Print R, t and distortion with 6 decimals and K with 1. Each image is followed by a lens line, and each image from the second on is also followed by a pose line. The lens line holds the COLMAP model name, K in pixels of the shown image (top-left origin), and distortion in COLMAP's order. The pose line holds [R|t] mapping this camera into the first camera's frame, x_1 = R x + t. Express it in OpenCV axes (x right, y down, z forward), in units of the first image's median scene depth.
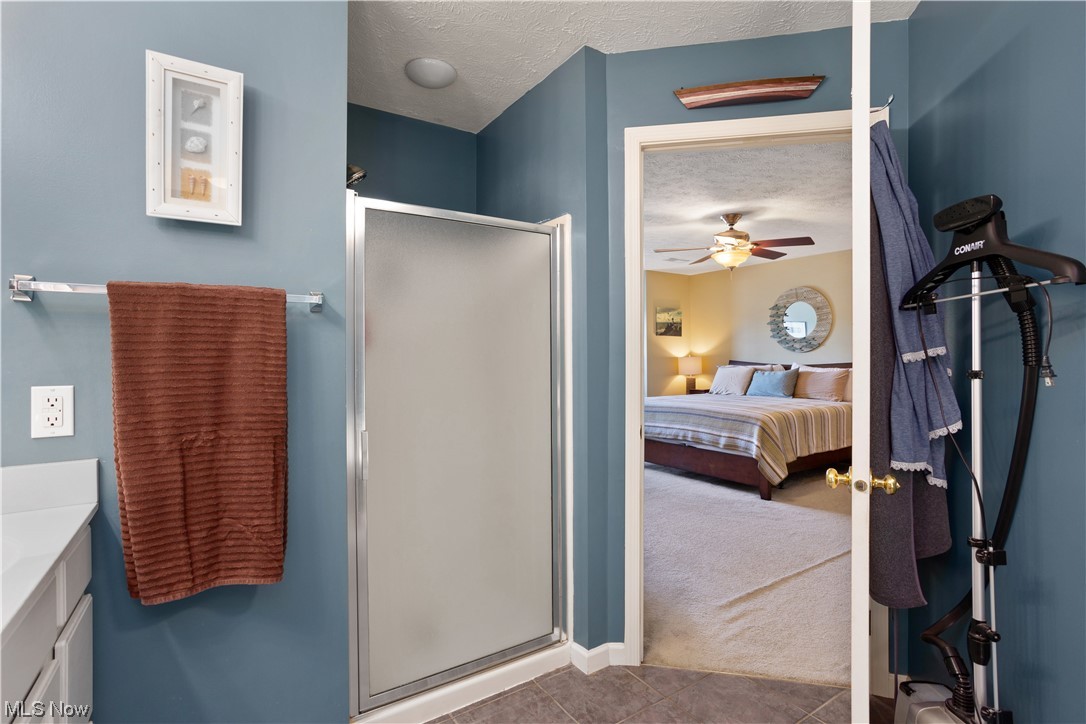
lens RADIAL K [[519.1, 0, 551.1], [0, 519.1, 360.6], [0, 0, 1]] dist [-0.033491, 0.000329]
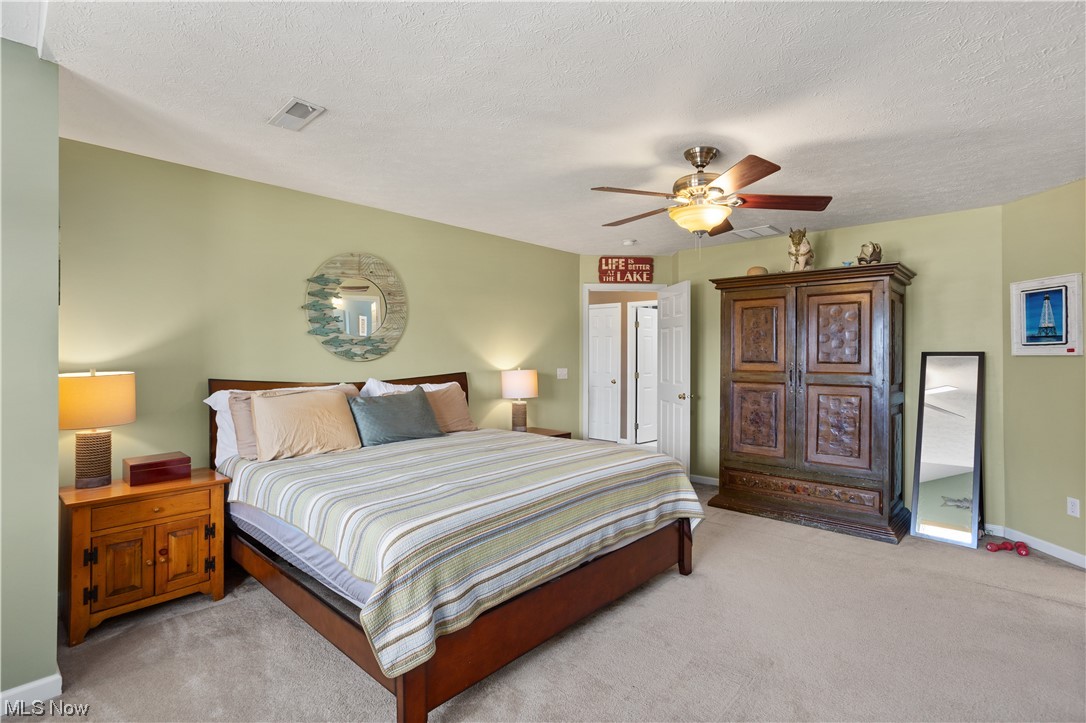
lens RADIAL K [[534.0, 0, 550.0], [0, 534.0, 346.5], [0, 0, 1]] dist [-0.001716, -0.000055]
pose [[-0.226737, 0.010779, 0.973896, -0.179050], [0.005349, 0.999937, -0.009822, -0.025929], [-0.973941, 0.002982, -0.226780, 0.928619]]
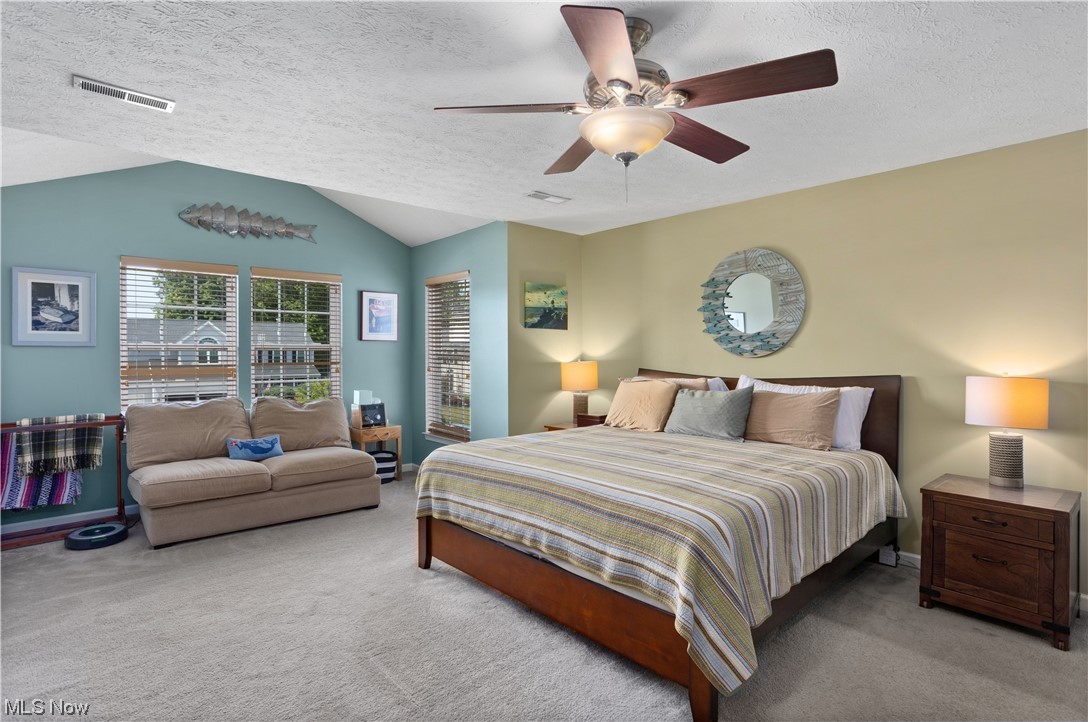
lens RADIAL K [[542.4, 0, 544.0], [0, 542.4, 361.0], [0, 0, 1]] dist [-0.055412, 0.035762]
pose [[0.990721, 0.001845, 0.135897, 0.159572], [-0.002950, 0.999964, 0.007933, -0.016186], [-0.135878, -0.008260, 0.990691, 0.412268]]
